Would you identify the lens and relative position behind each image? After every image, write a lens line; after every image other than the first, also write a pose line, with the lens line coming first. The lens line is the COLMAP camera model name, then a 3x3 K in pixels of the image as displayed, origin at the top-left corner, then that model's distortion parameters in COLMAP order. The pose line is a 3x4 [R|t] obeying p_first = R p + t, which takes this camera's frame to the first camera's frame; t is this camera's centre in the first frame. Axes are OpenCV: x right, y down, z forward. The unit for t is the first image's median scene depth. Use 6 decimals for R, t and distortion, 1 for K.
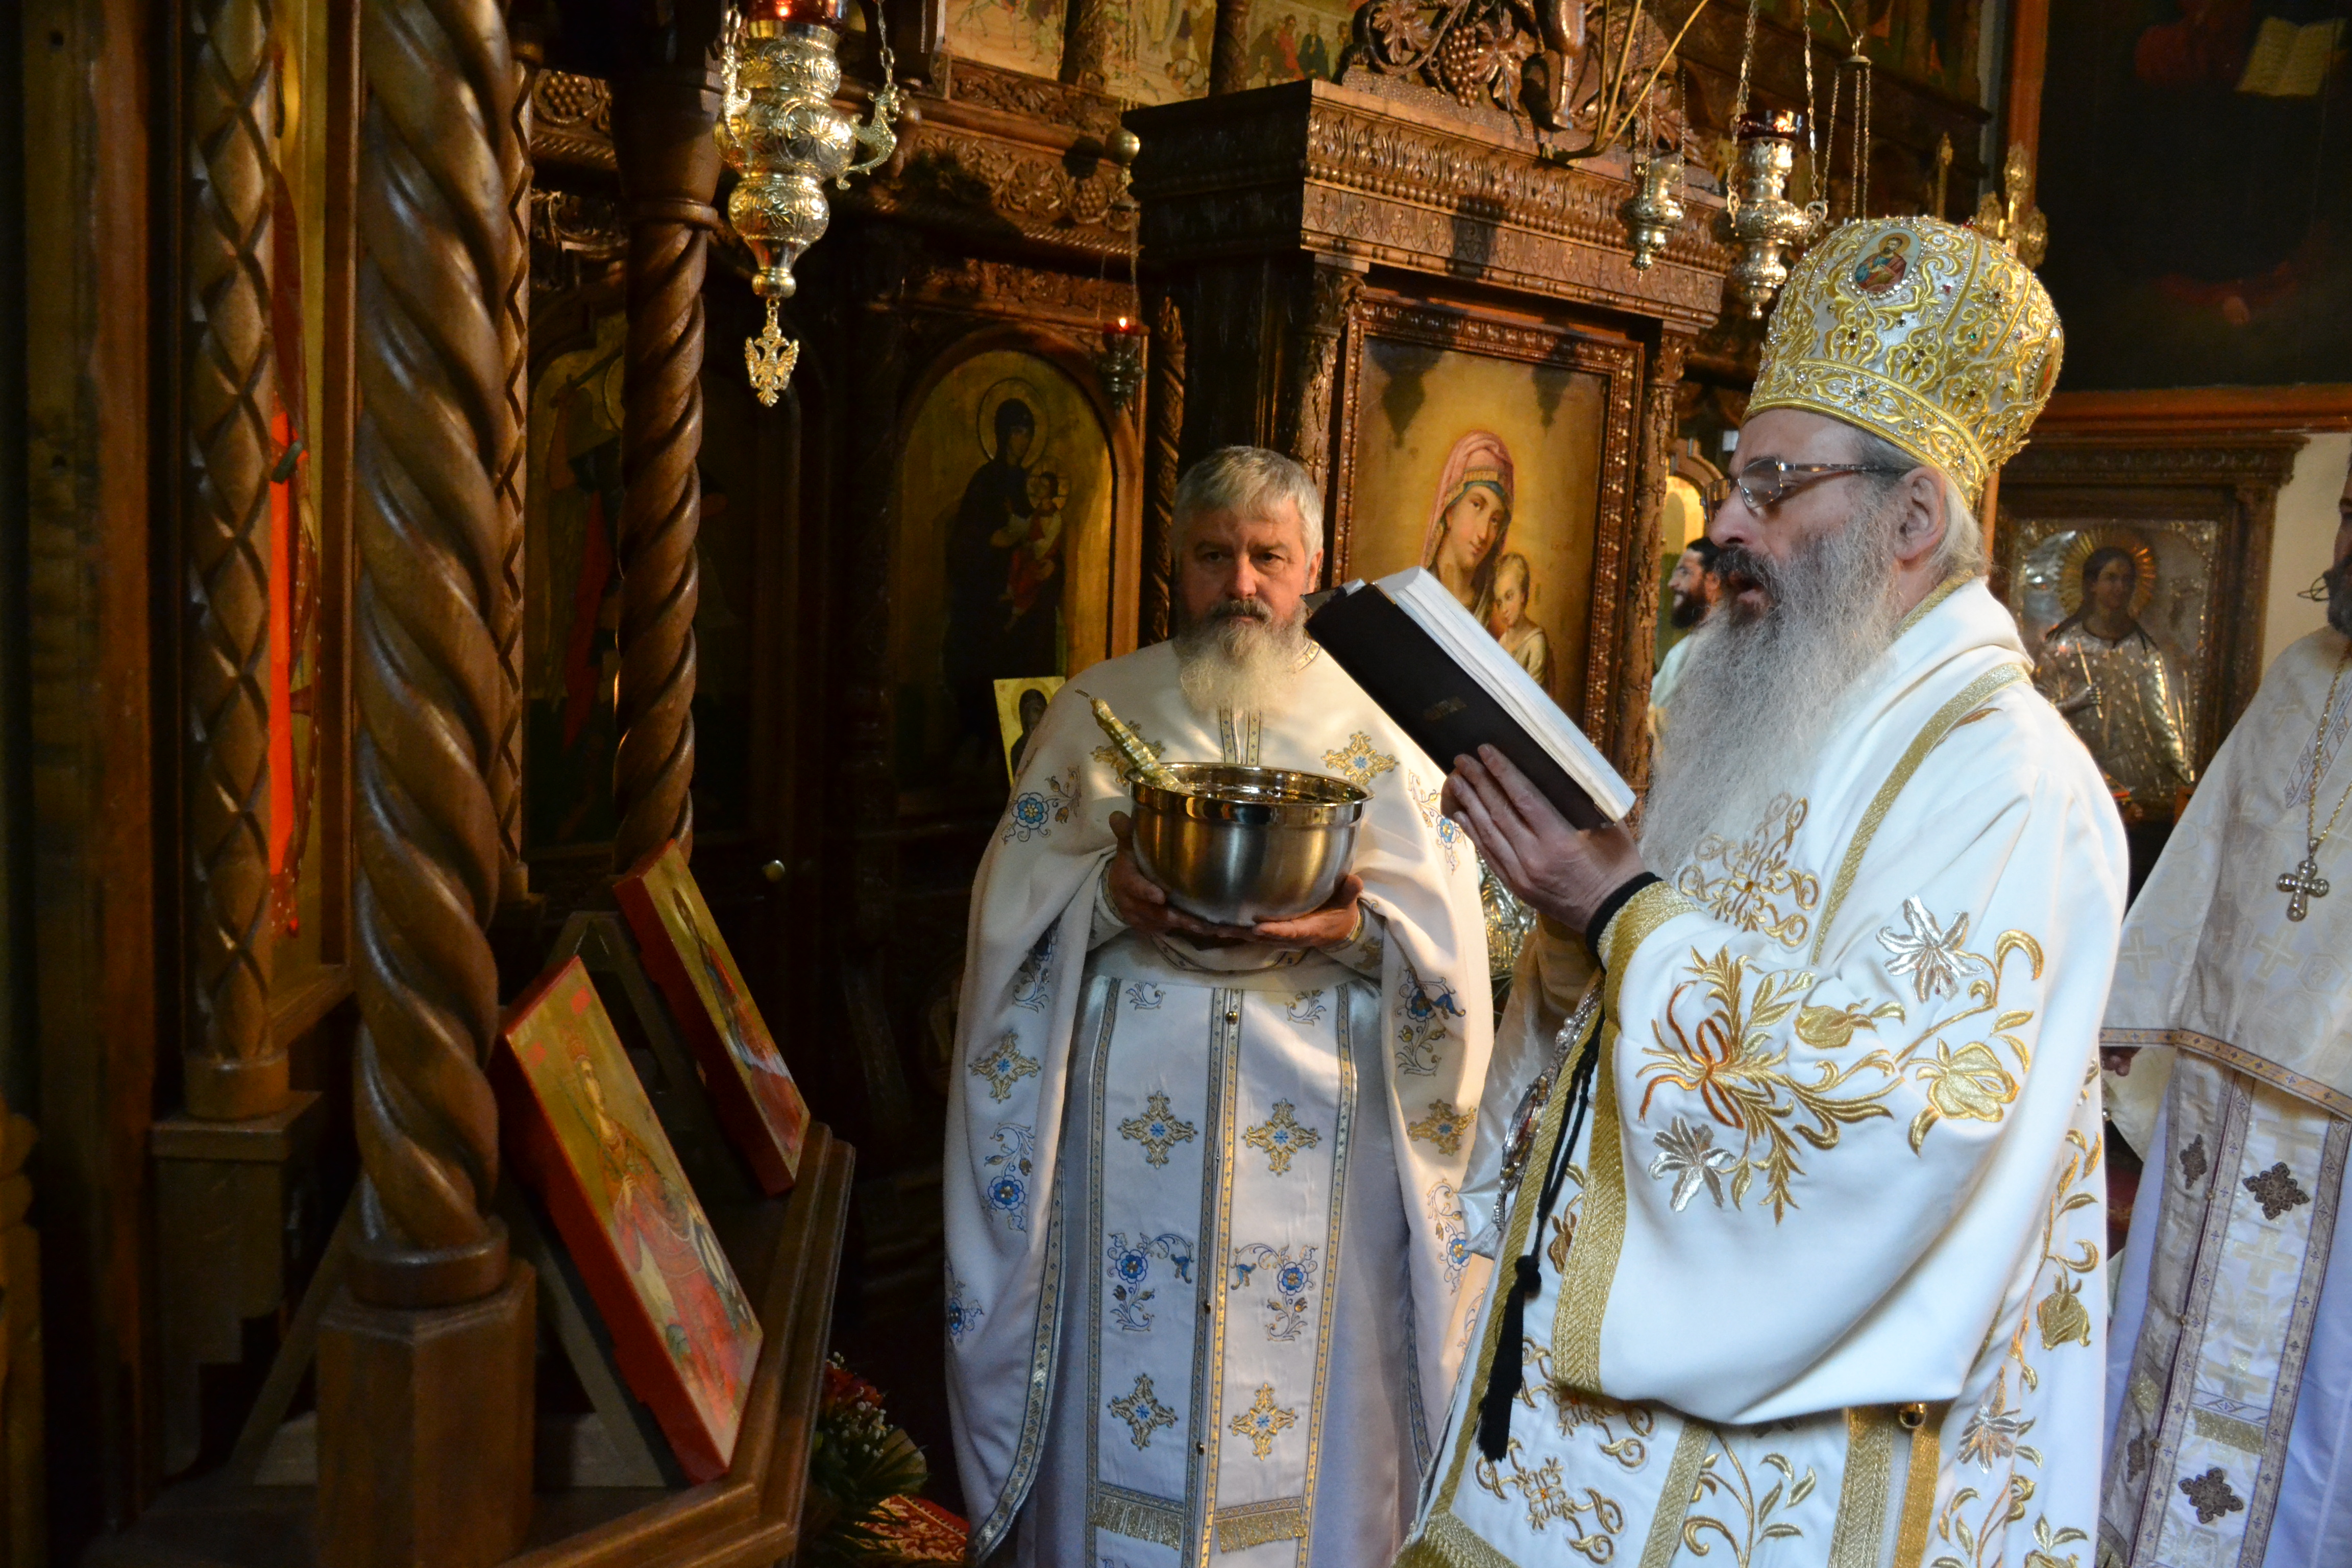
lens RADIAL K [[2021.1, 0, 1170.2], [0, 2021.1, 772.9], [0, 0, 1]] dist [-0.118797, 0.107477]
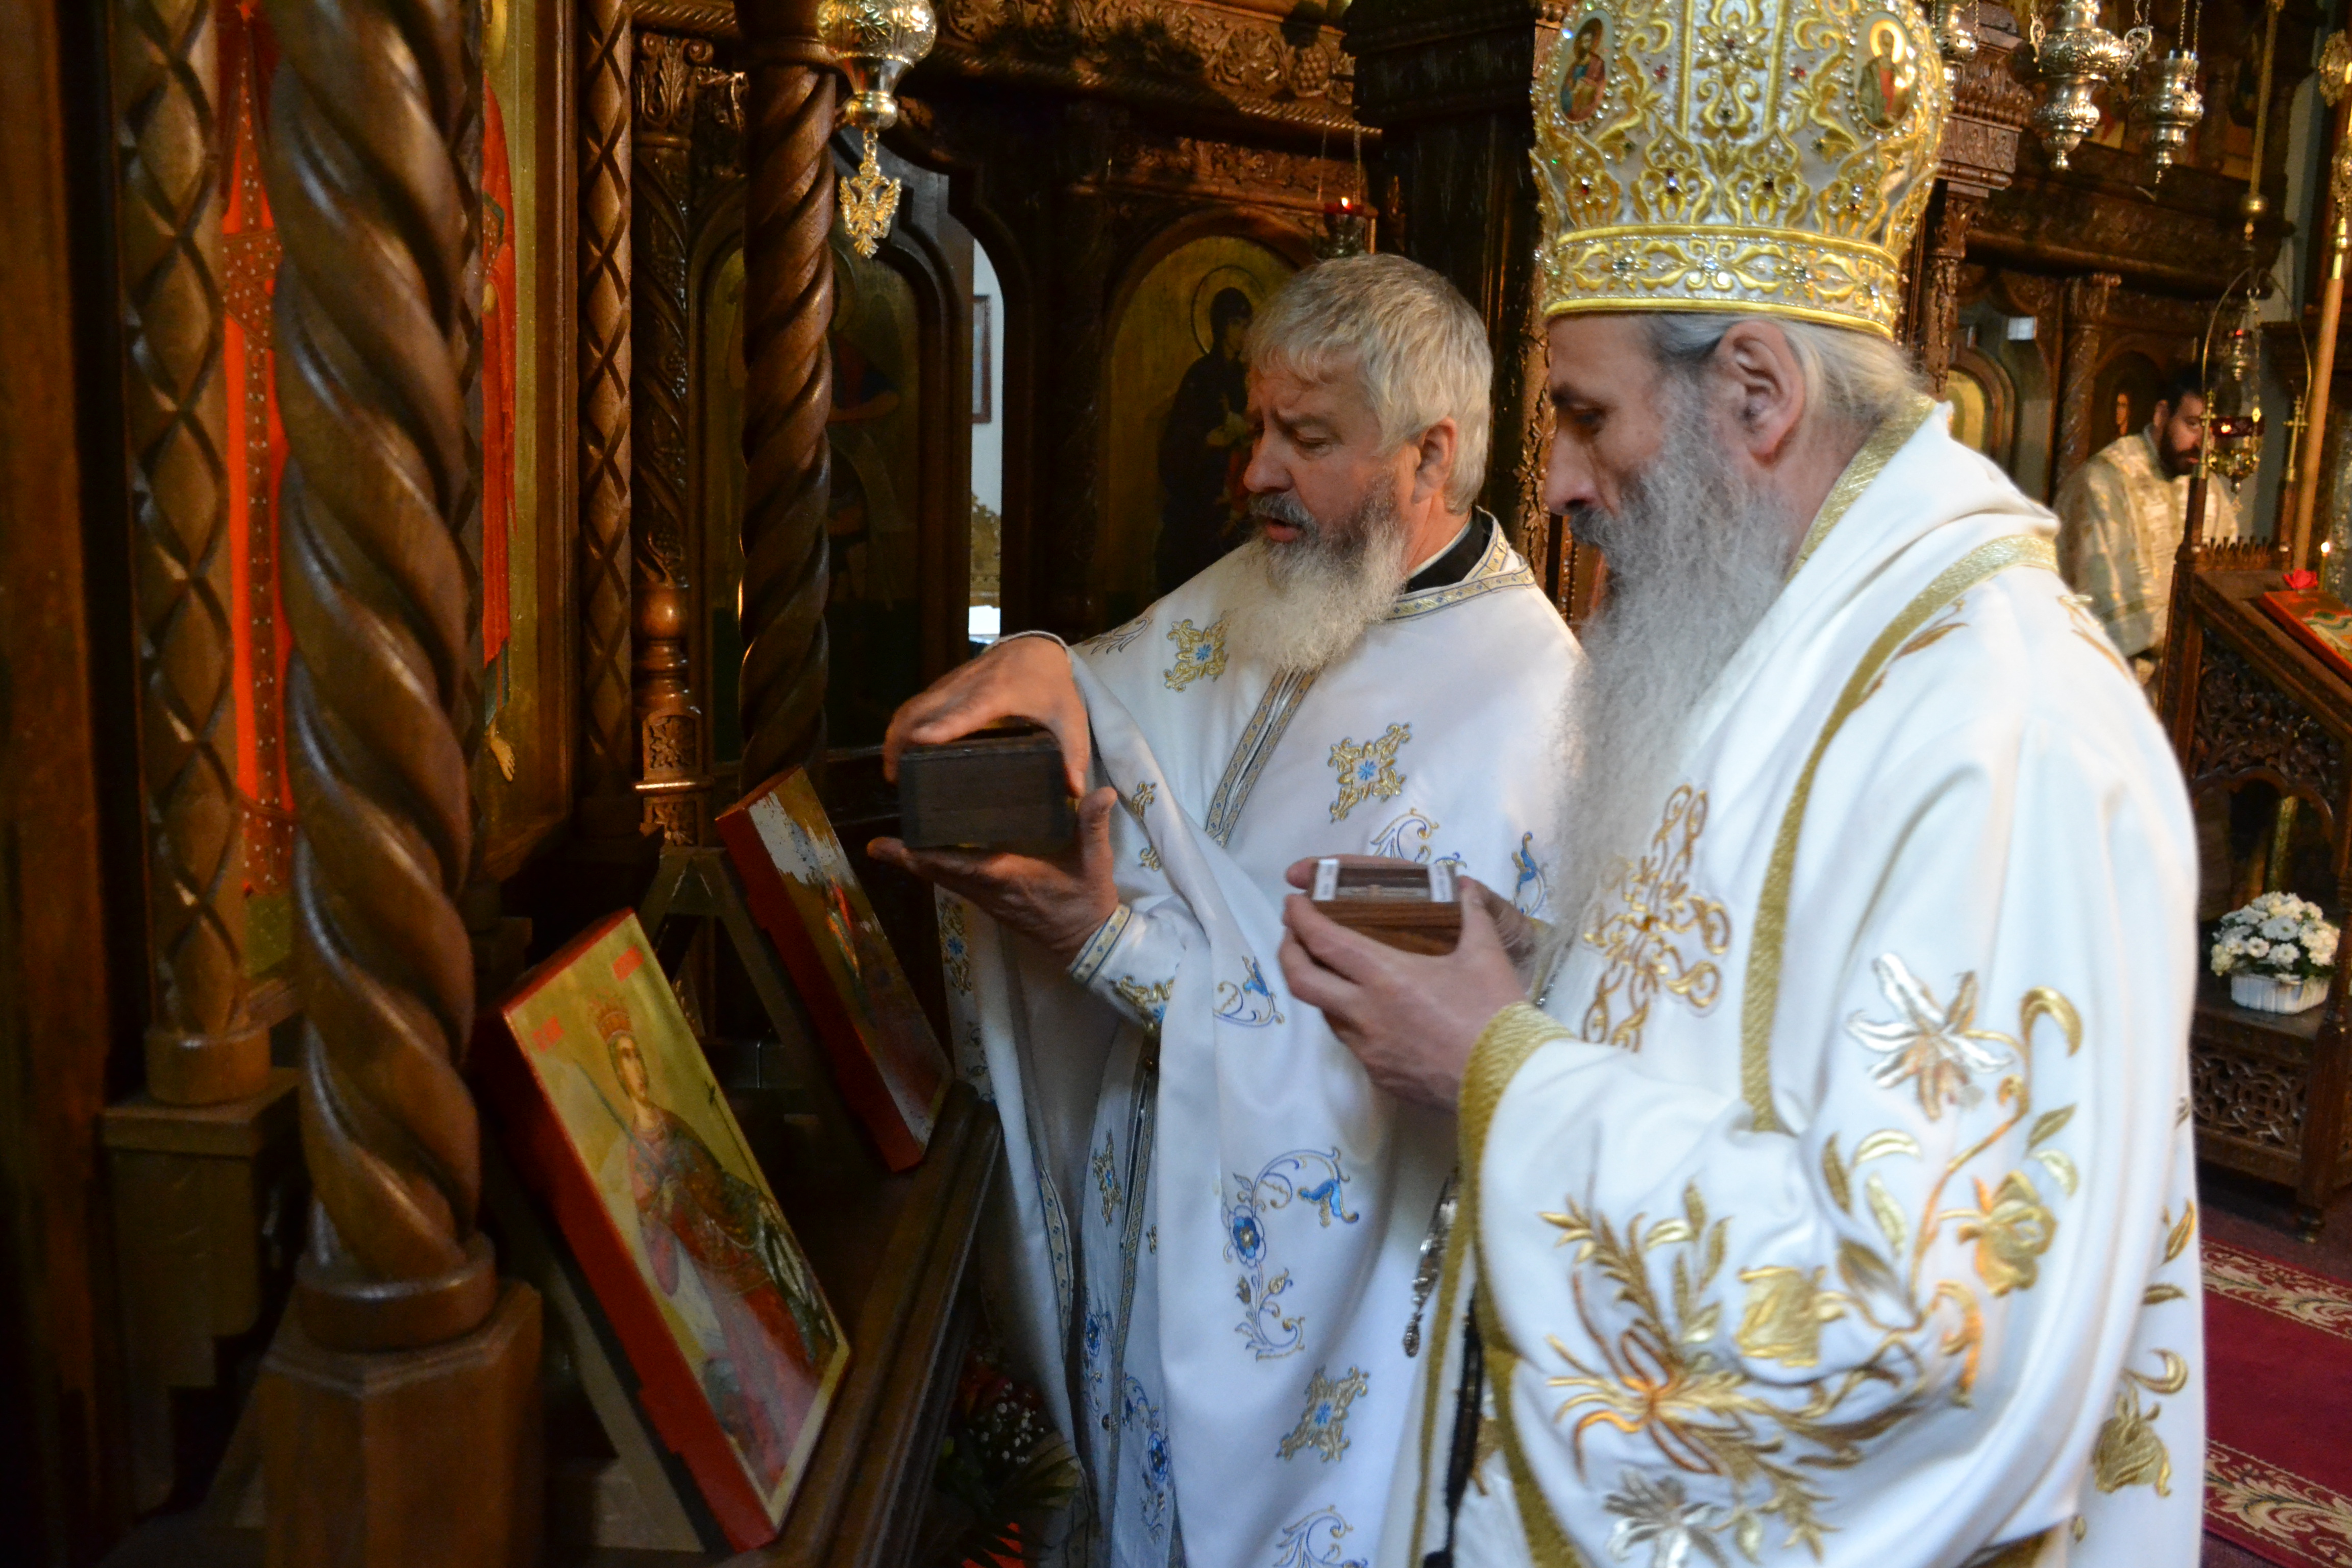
lens RADIAL K [[2021.1, 0, 1156.6], [0, 2021.1, 776.9], [0, 0, 1]] dist [-0.118797, 0.107477]
pose [[0.991662, 0.008954, -0.128557, 0.022414], [-0.003018, 0.998923, 0.046302, -0.002945], [0.128834, -0.045528, 0.990621, 0.124036]]
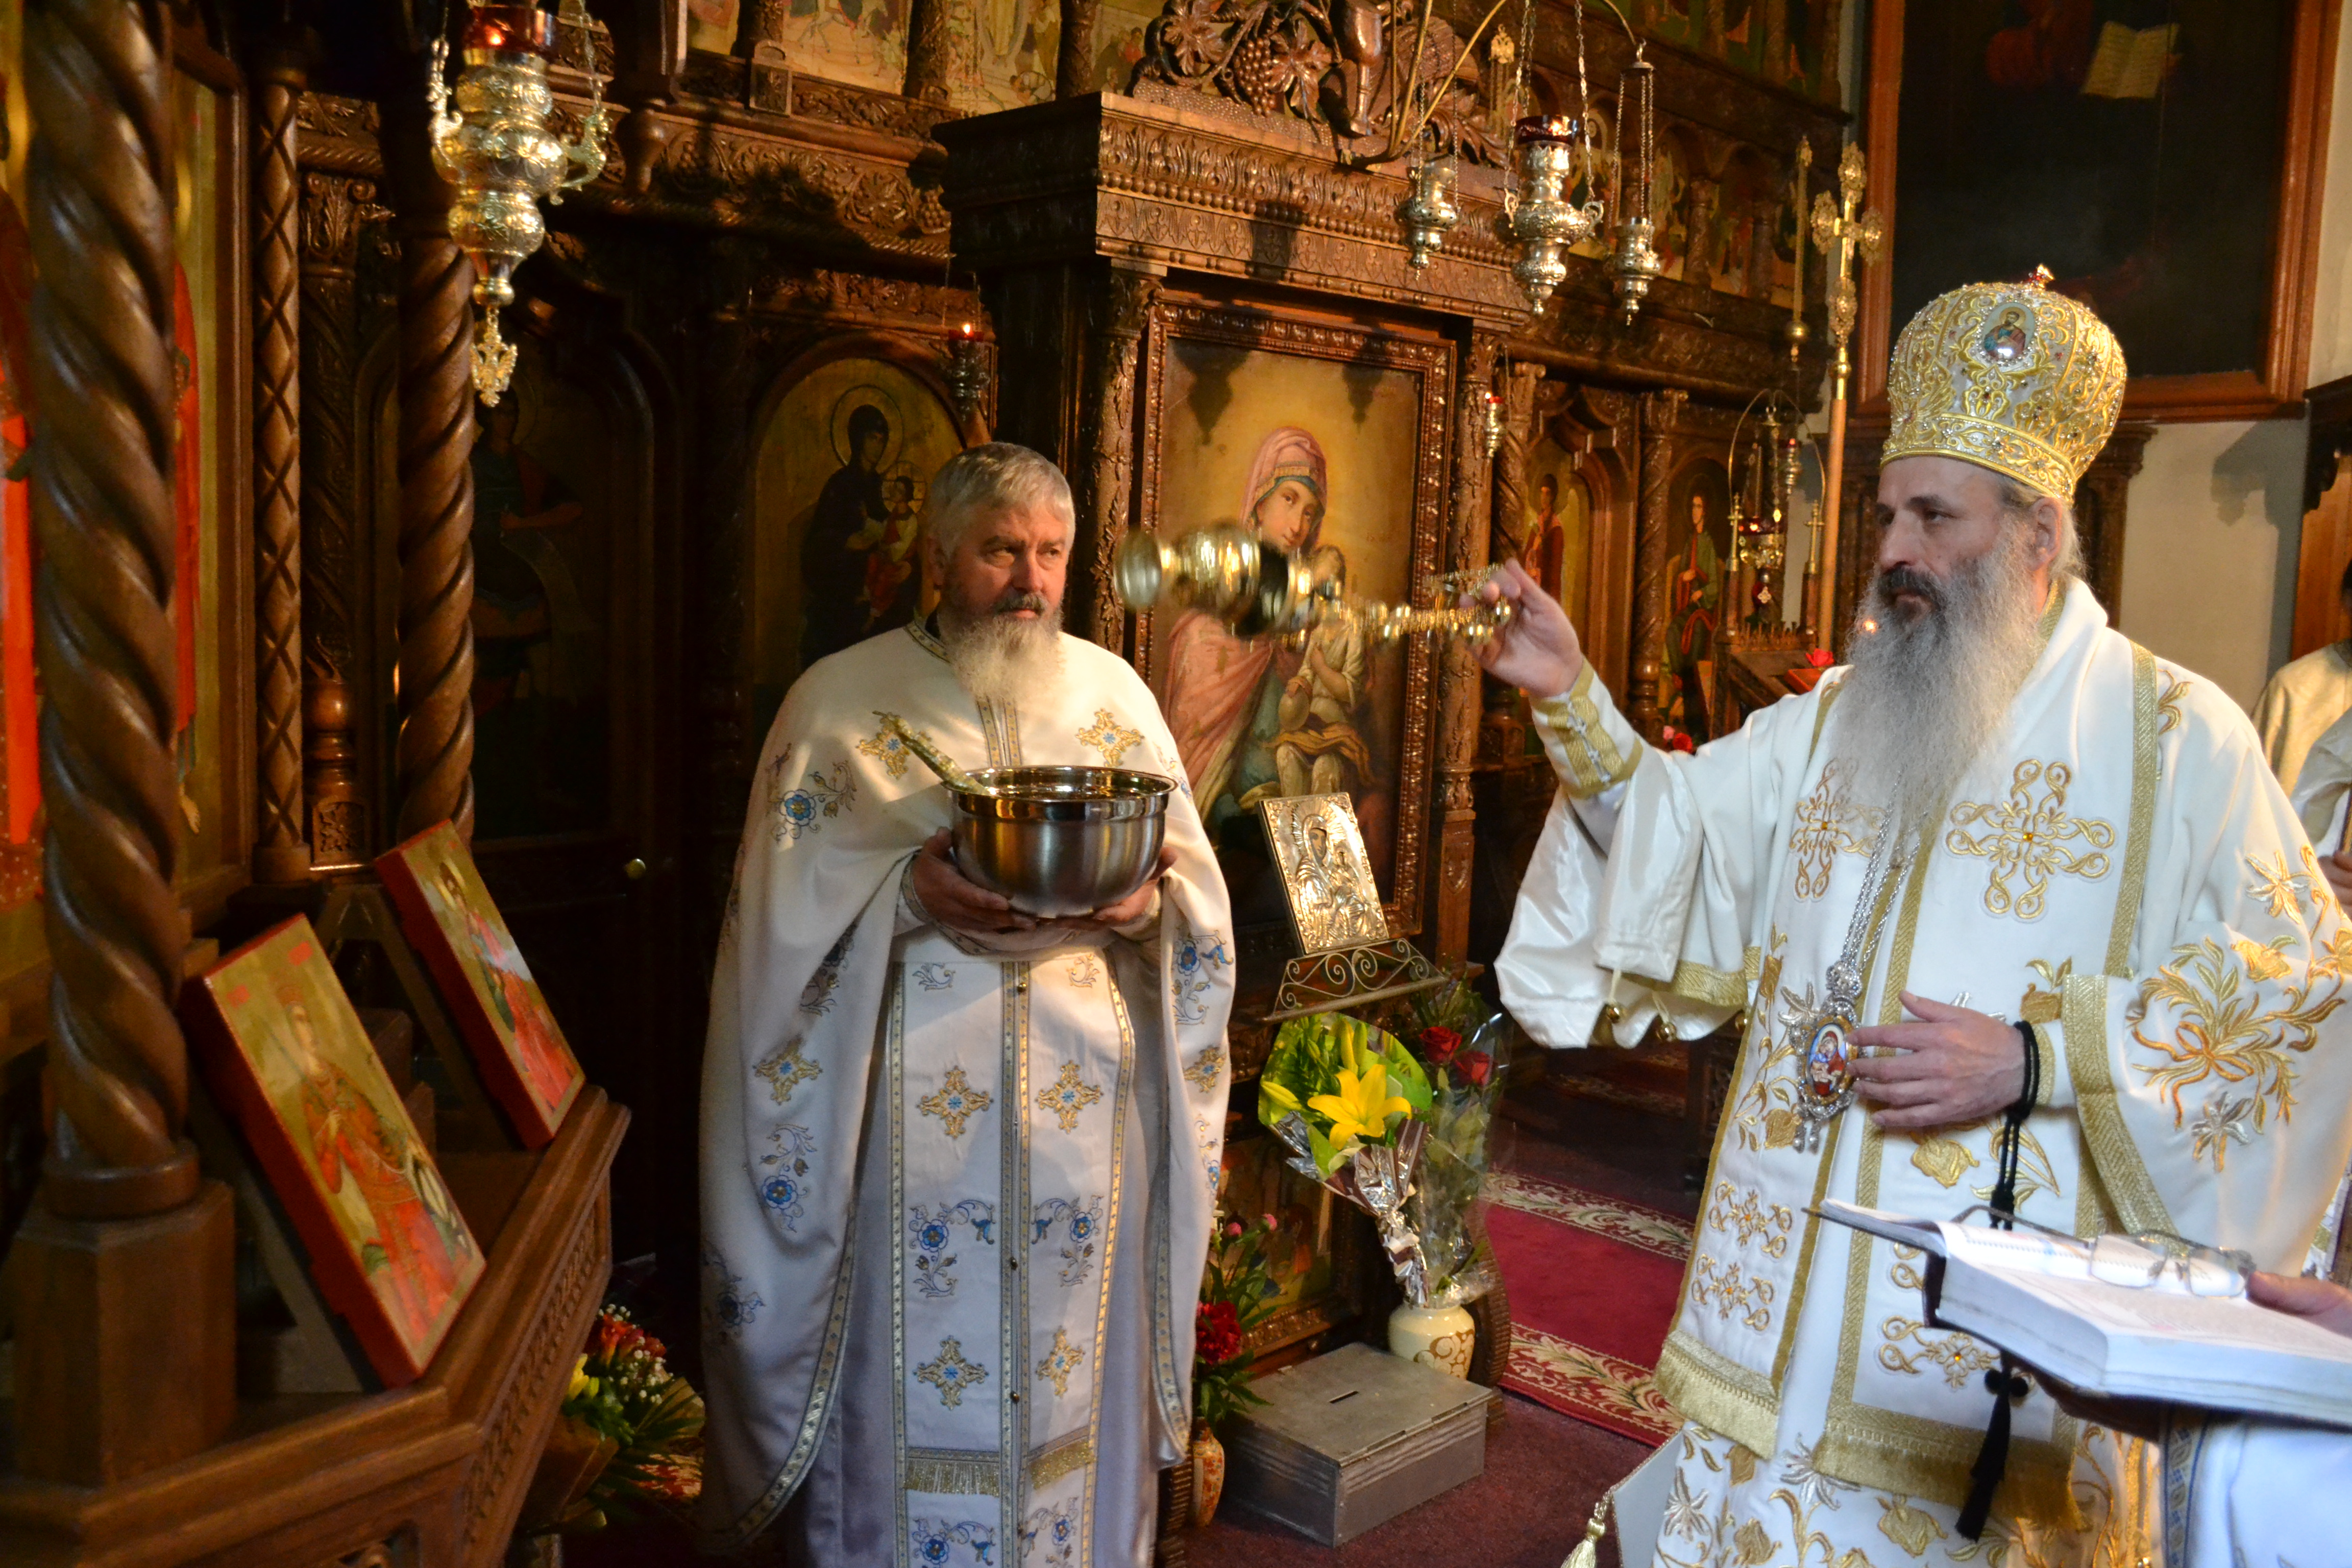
lens RADIAL K [[2021.1, 0, 1158.3], [0, 2021.1, 773.5], [0, 0, 1]] dist [-0.118797, 0.107477]
pose [[0.999609, -0.016002, 0.022940, 0.095141], [0.016098, 0.999862, -0.004029, 0.017921], [-0.022873, 0.004397, 0.999729, -0.056897]]
